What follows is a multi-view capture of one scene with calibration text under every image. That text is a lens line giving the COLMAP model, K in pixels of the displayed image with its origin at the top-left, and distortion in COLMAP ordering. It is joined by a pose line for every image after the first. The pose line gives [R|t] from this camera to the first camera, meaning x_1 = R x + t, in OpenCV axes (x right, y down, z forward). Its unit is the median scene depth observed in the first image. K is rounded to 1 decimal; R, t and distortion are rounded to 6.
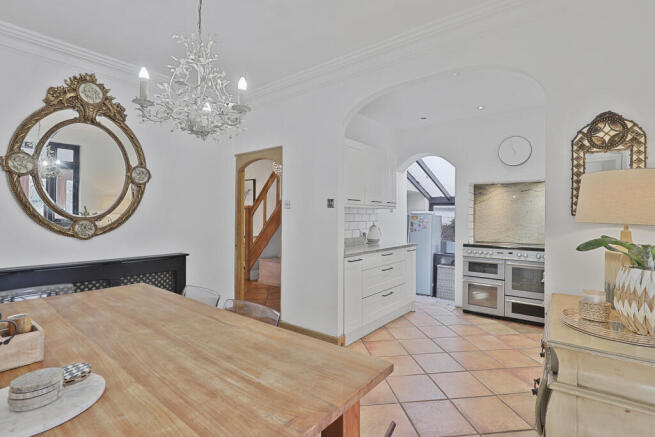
lens RADIAL K [[305.9, 0, 328.6], [0, 305.9, 217.3], [0, 0, 1]] dist [-0.002265, -0.000188]
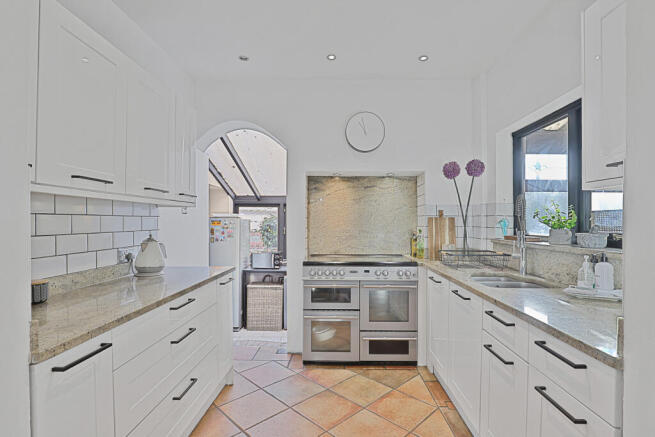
lens RADIAL K [[319.9, 0, 330.5], [0, 319.9, 220.8], [0, 0, 1]] dist [-0.035051, 0.000341]
pose [[0.793400, -0.003814, 0.608688, 0.067289], [0.006184, 0.999979, -0.001794, -0.000010], [-0.608669, 0.005187, 0.793407, 0.413191]]
